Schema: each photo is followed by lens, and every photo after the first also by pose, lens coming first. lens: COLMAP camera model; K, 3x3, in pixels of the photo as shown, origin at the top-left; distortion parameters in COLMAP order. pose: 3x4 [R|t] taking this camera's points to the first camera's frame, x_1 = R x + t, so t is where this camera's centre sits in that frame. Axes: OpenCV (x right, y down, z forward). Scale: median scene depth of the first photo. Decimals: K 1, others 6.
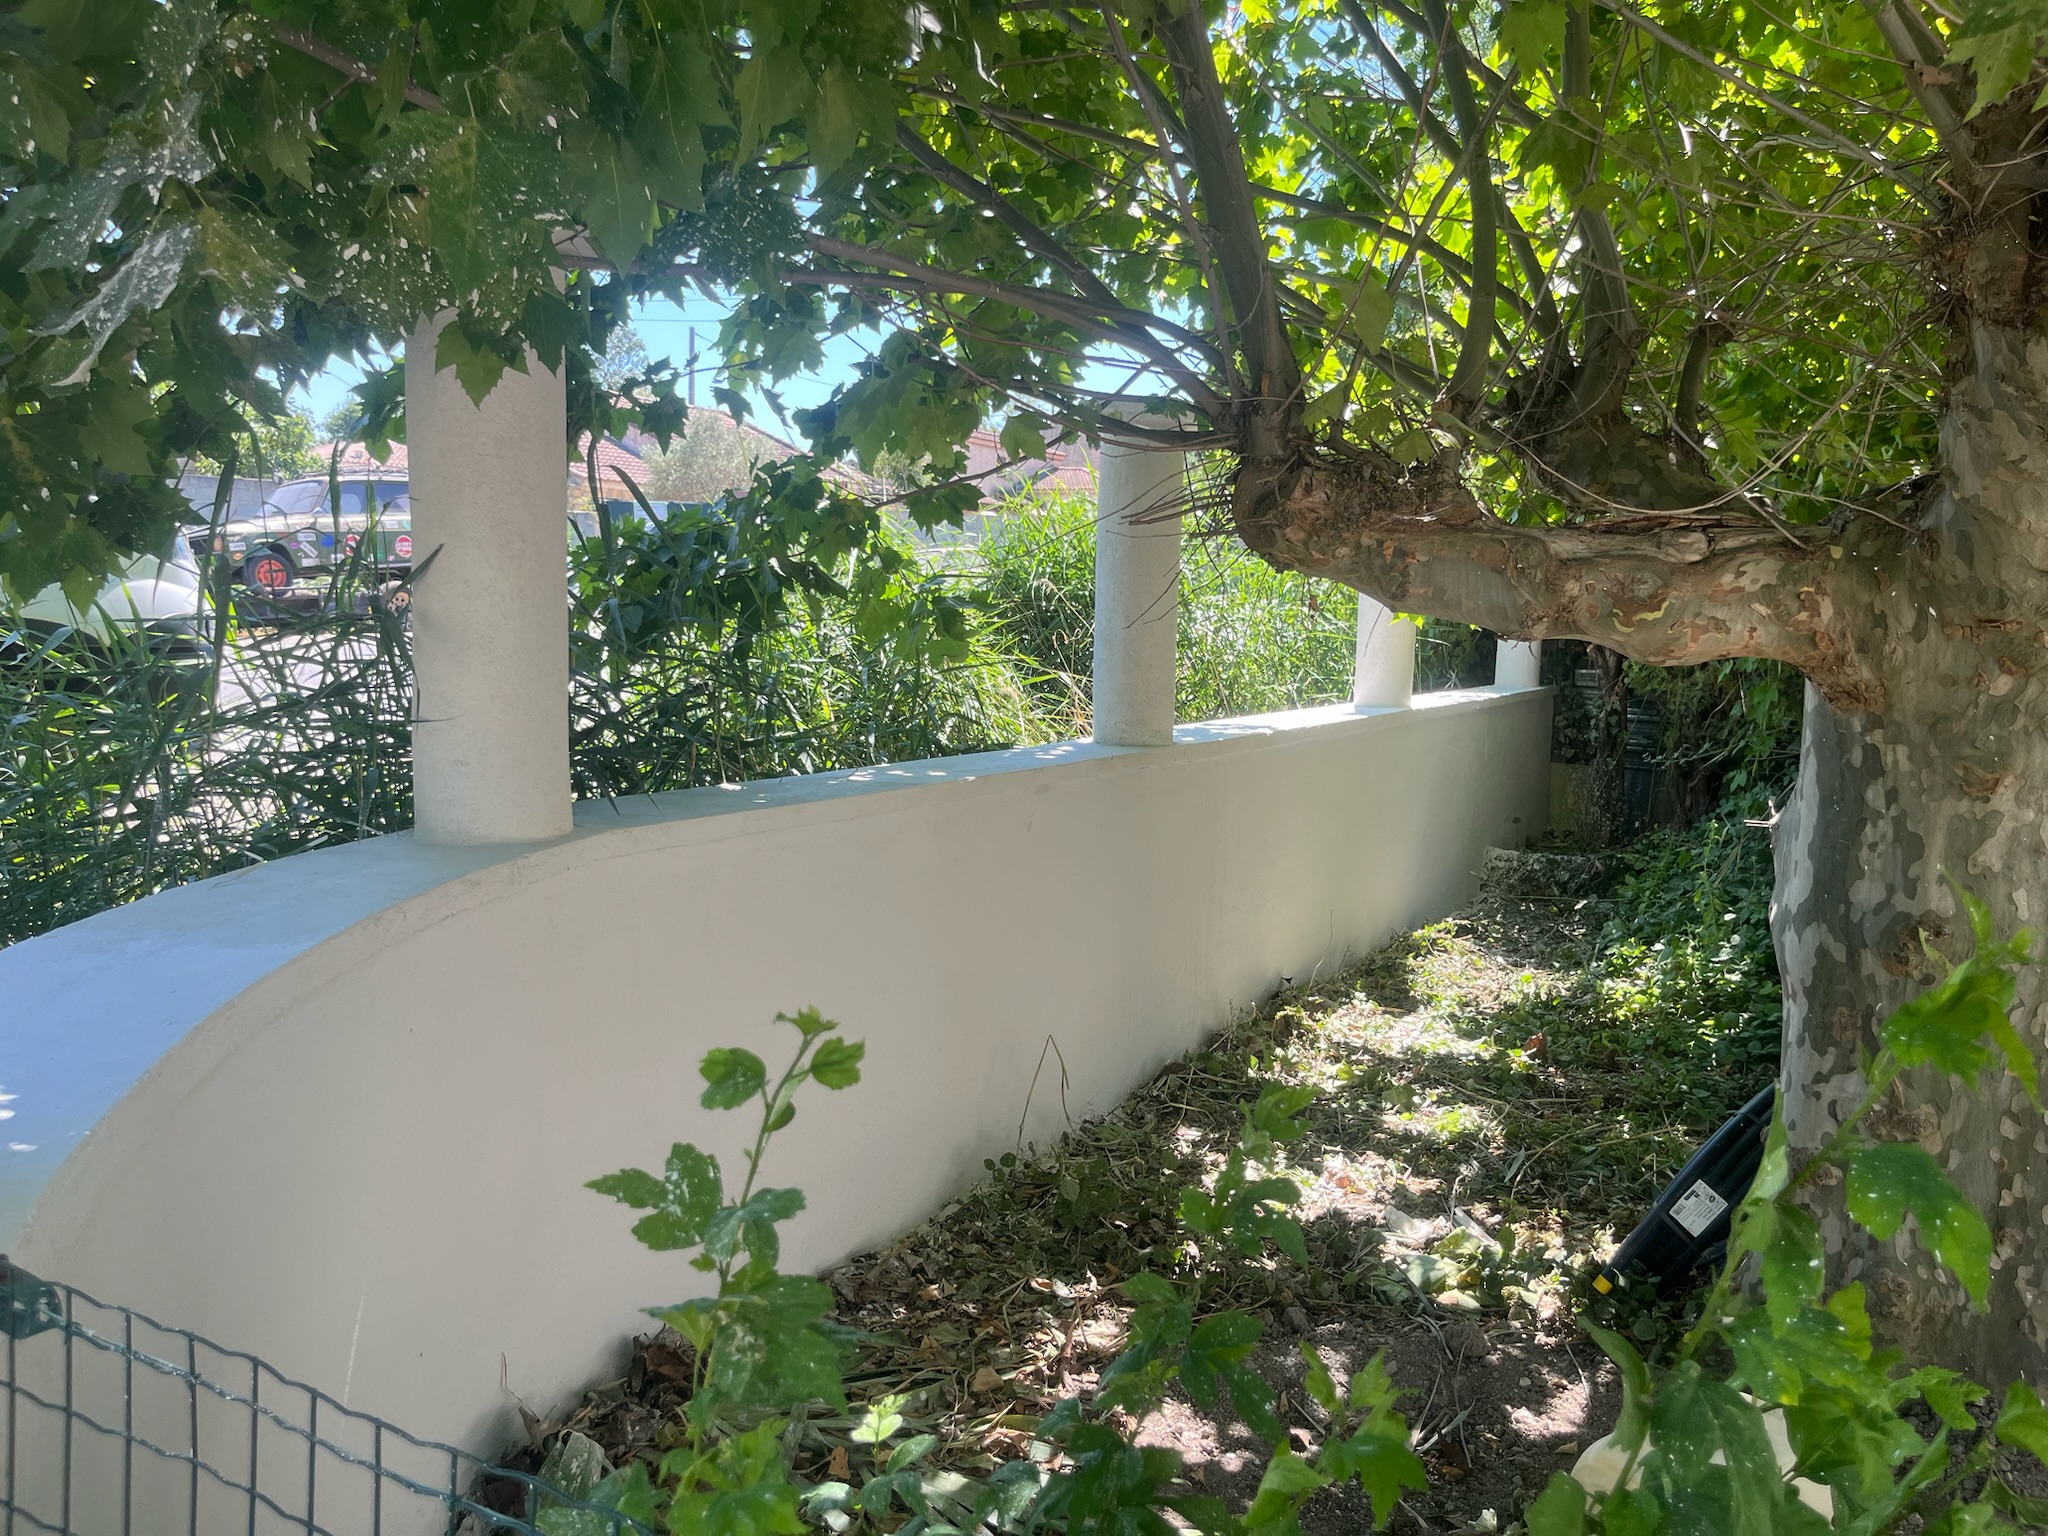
lens RADIAL K [[1553.1, 0, 1028.9], [0, 1553.1, 760.2], [0, 0, 1]] dist [0.046465, -0.069260]
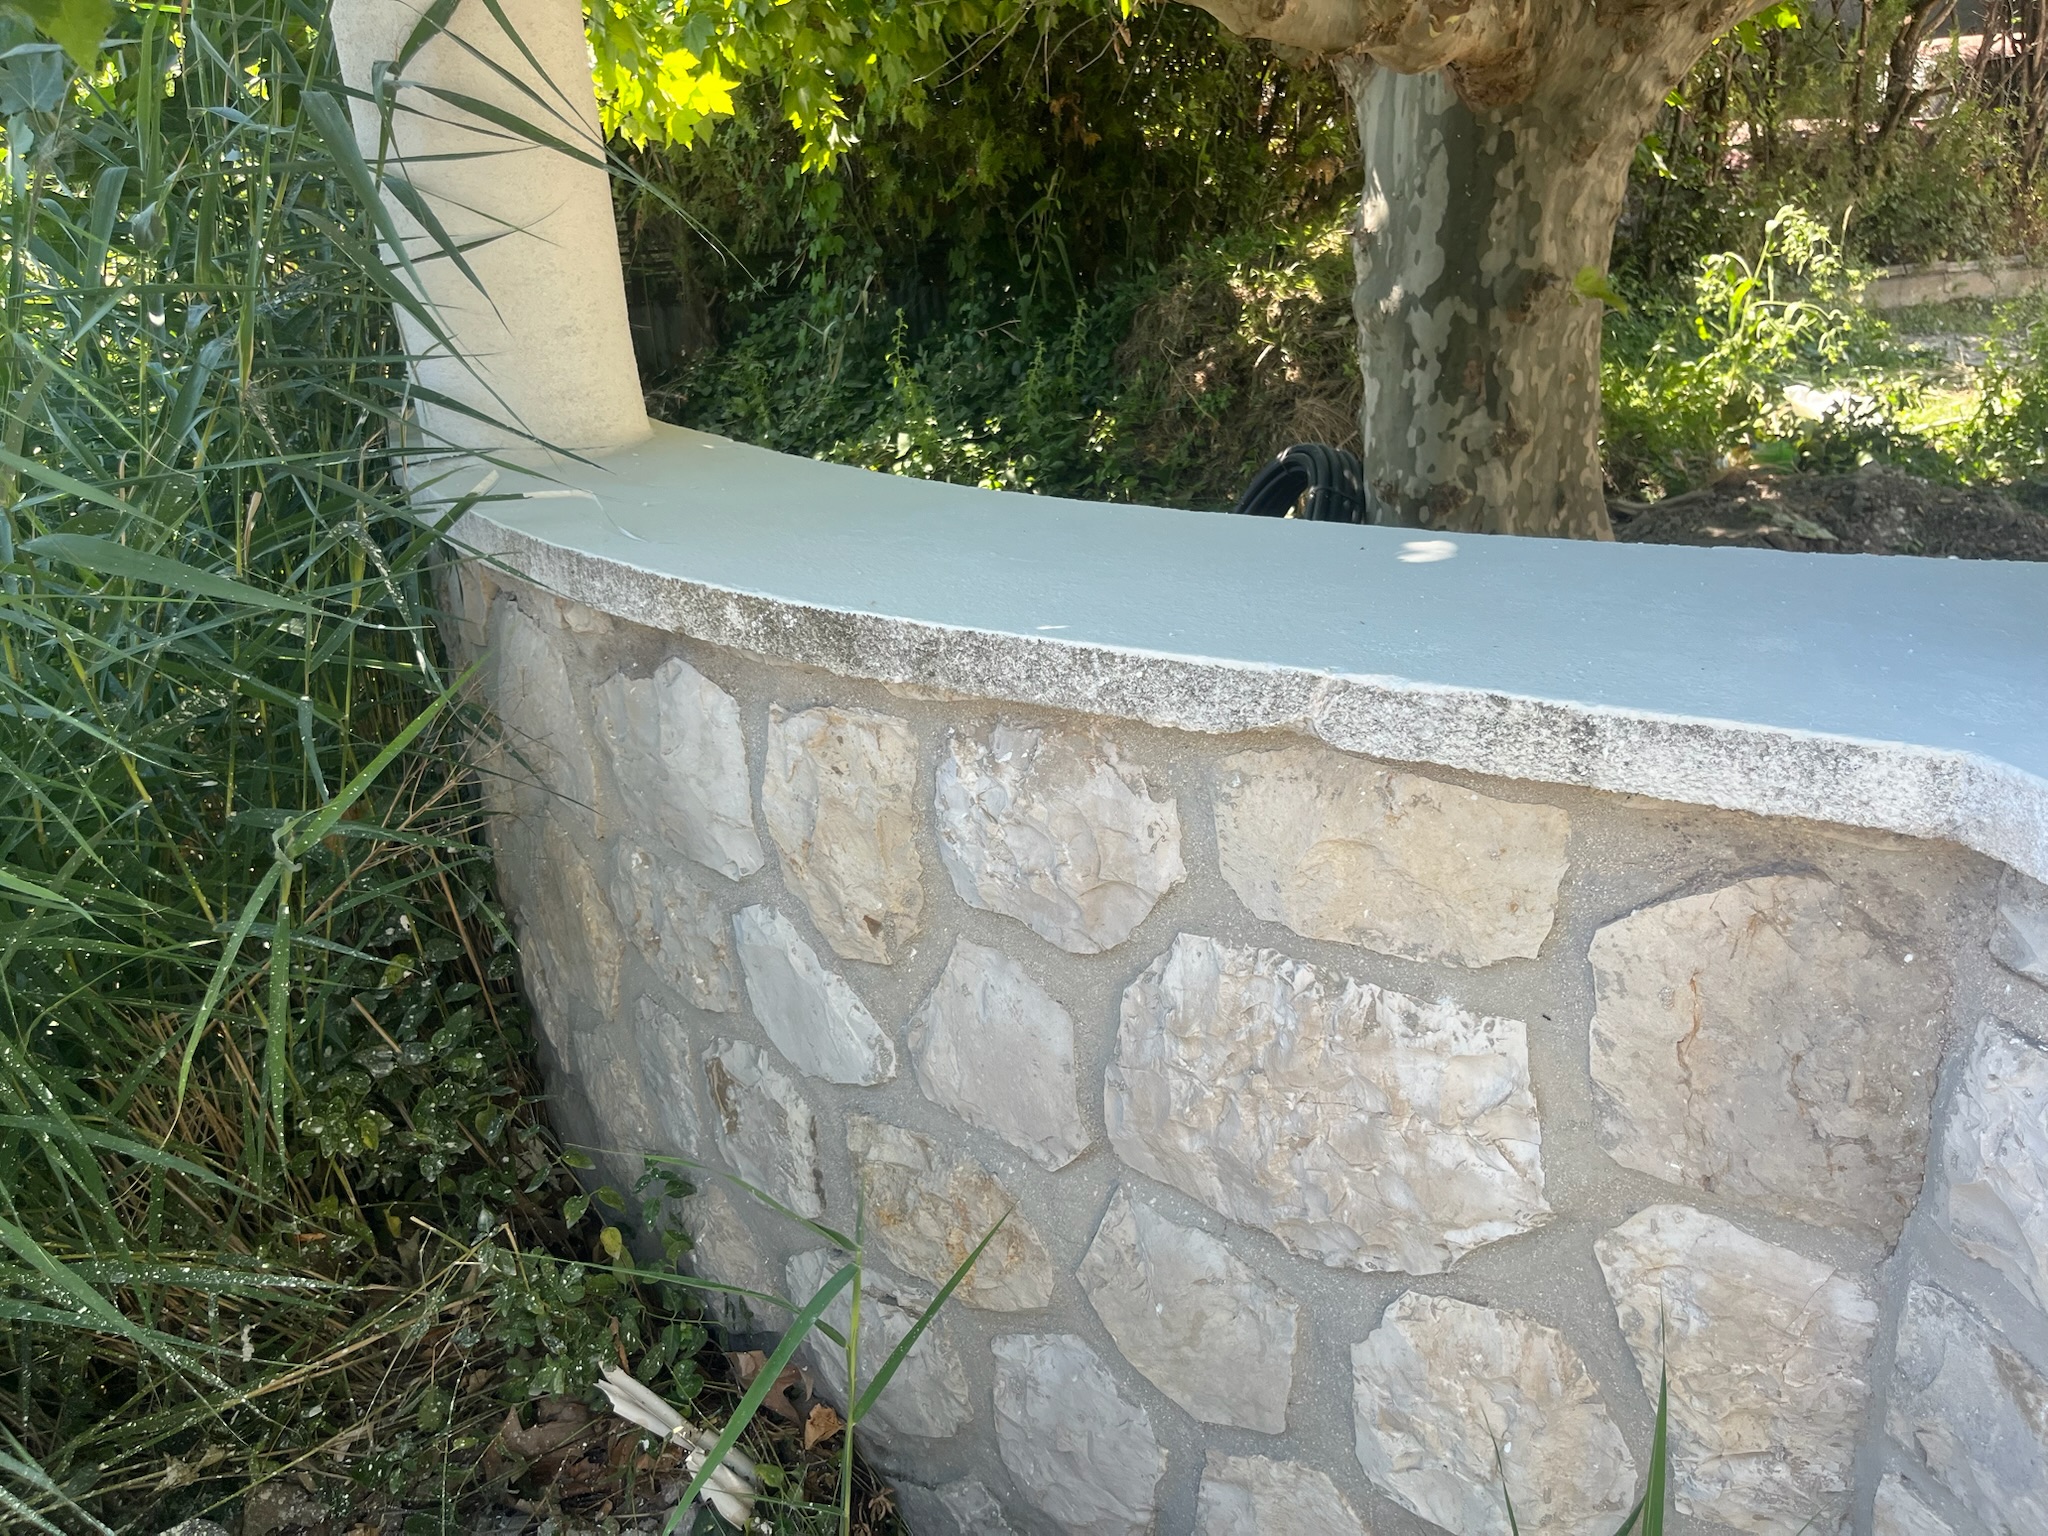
lens RADIAL K [[1553.1, 0, 1007.7], [0, 1553.1, 767.7], [0, 0, 1]] dist [0.046465, -0.069260]
pose [[0.676086, -0.345540, 0.650777, -0.695713], [0.164653, 0.931736, 0.323663, -0.006882], [-0.718191, -0.111672, 0.686827, 0.373817]]
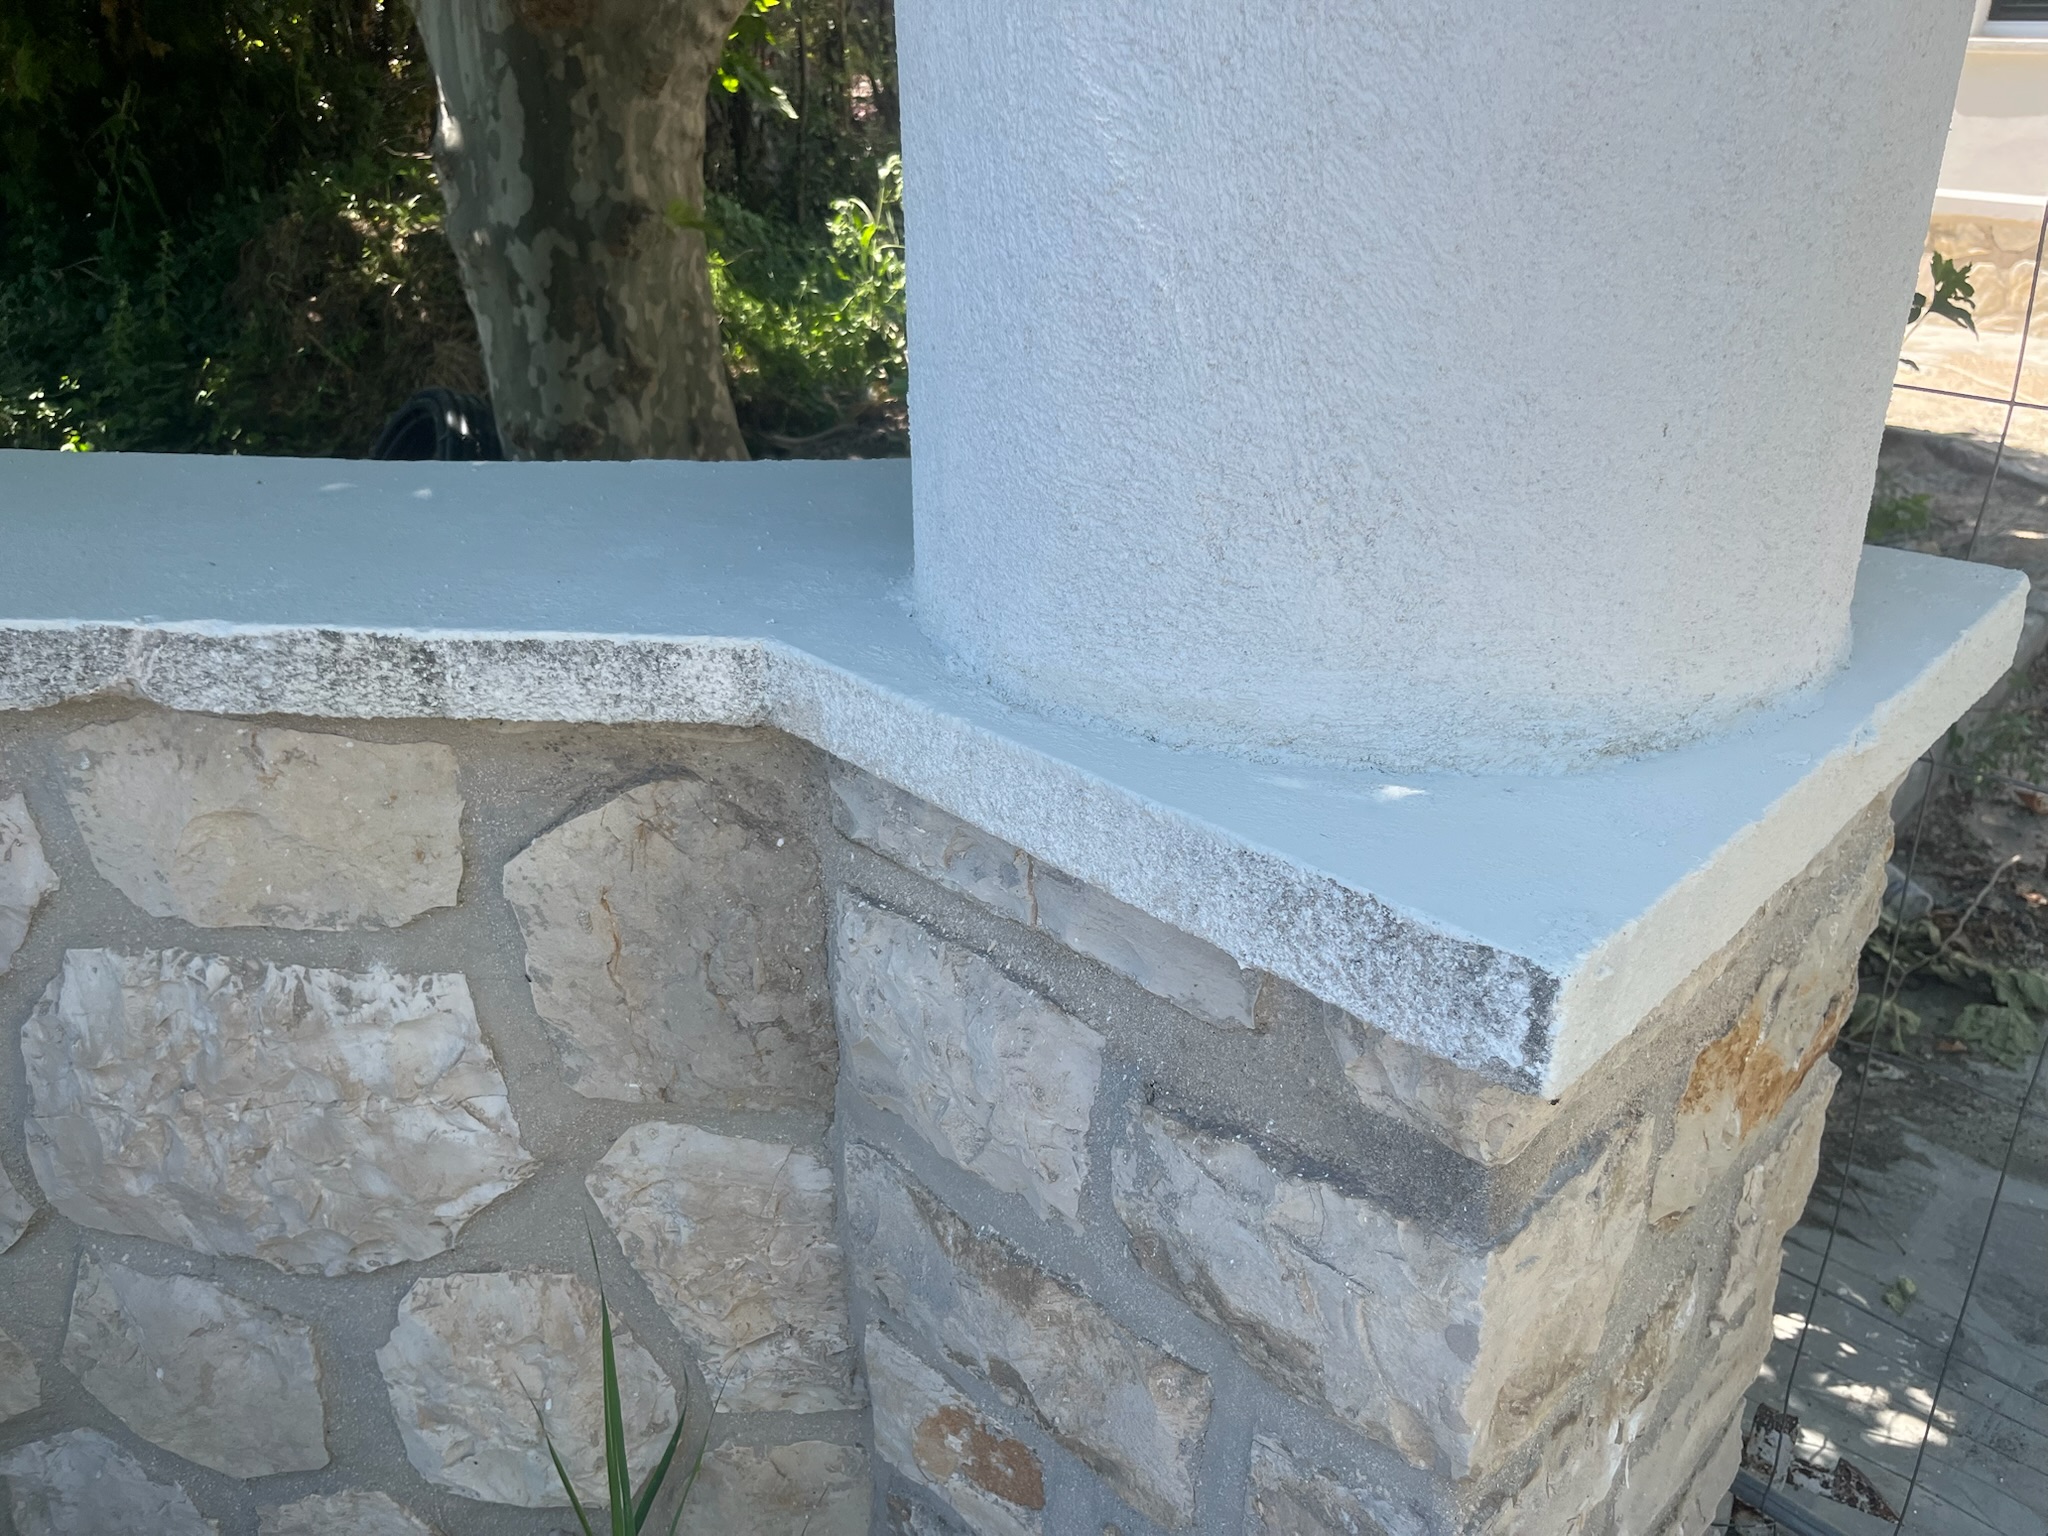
lens RADIAL K [[1553.1, 0, 1033.1], [0, 1553.1, 777.1], [0, 0, 1]] dist [0.046465, -0.069260]
pose [[0.254137, -0.440798, 0.860878, -0.642825], [0.116310, 0.897571, 0.425250, 0.015825], [-0.960149, -0.007943, 0.279375, 0.315334]]
